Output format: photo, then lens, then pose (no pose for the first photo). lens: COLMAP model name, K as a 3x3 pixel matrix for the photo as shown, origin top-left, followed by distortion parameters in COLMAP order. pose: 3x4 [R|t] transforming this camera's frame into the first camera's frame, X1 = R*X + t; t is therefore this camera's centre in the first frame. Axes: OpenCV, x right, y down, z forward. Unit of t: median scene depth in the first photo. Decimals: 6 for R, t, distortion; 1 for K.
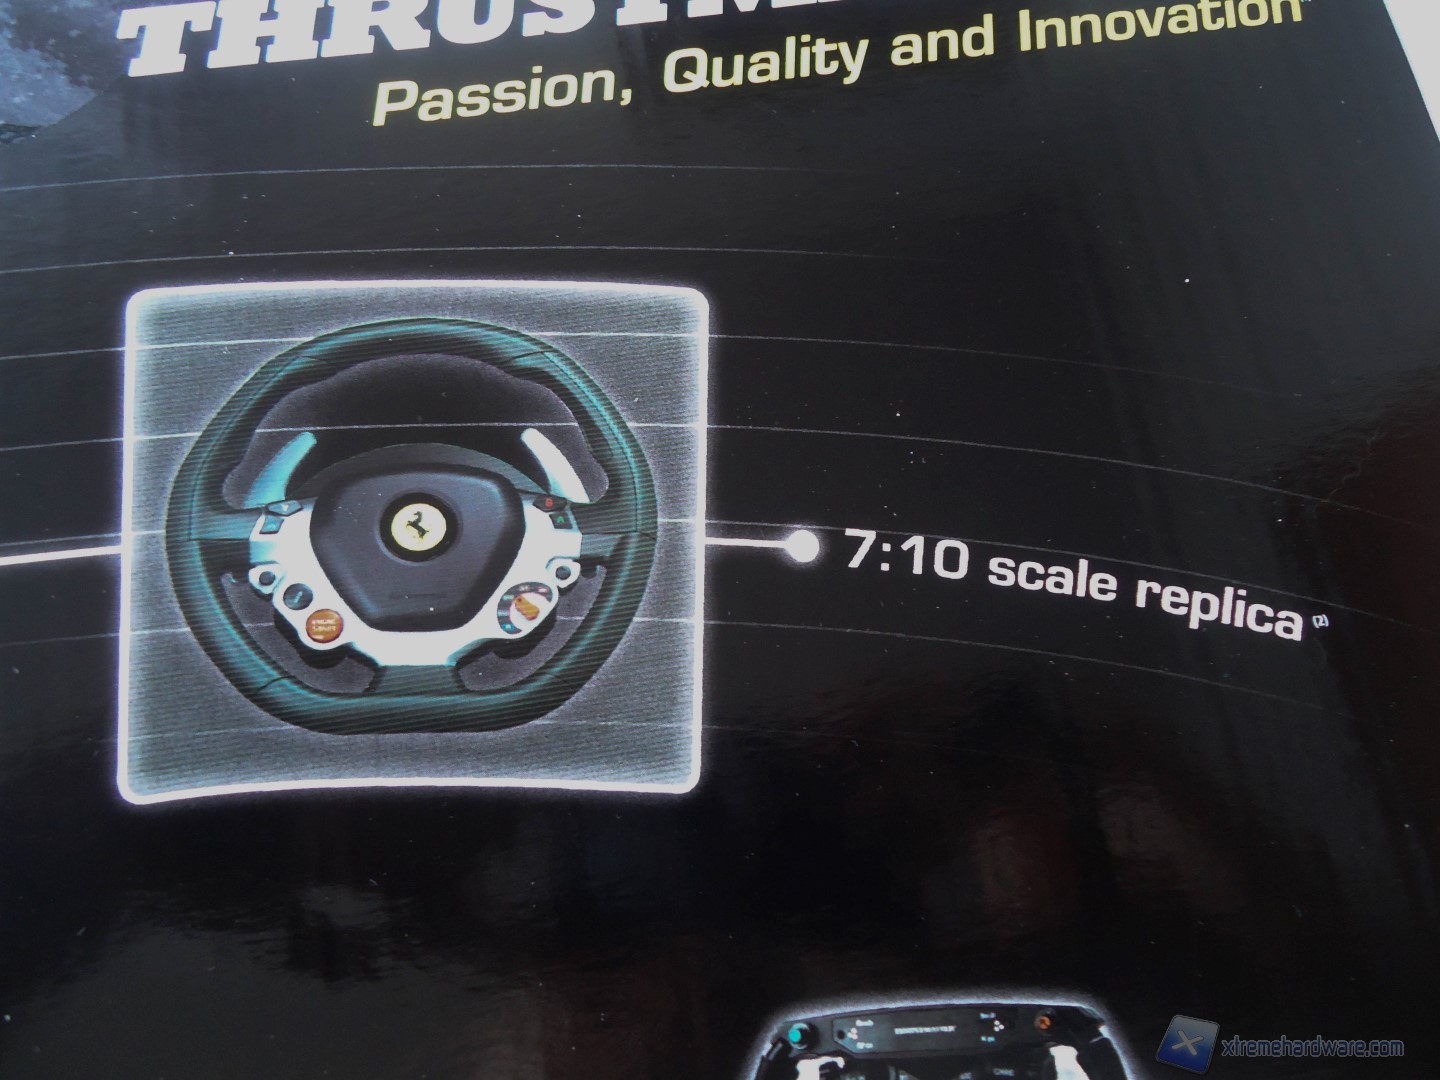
lens RADIAL K [[1081.7, 0, 720.0], [0, 1081.7, 540.0], [0, 0, 1]] dist [-0.007987, 0.007210]
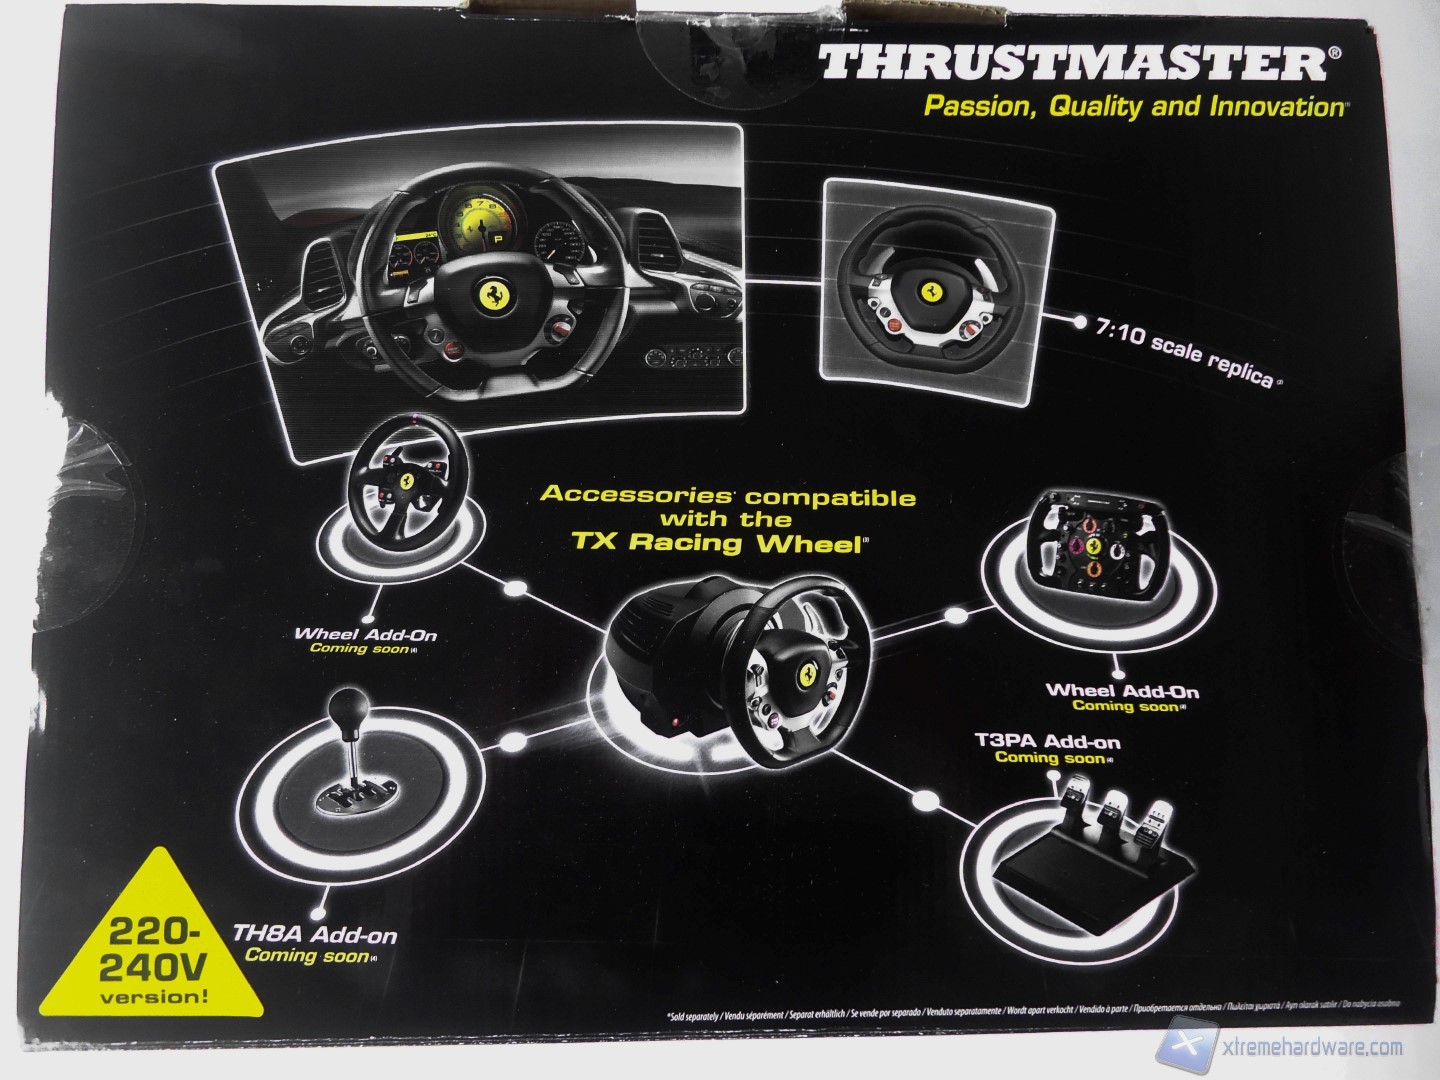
lens RADIAL K [[1081.7, 0, 720.0], [0, 1081.7, 540.0], [0, 0, 1]] dist [-0.007987, 0.007210]
pose [[0.987779, 0.152315, -0.033049, -0.587514], [-0.144460, 0.974320, 0.172721, 0.185435], [0.058508, -0.165835, 0.984416, -1.597212]]
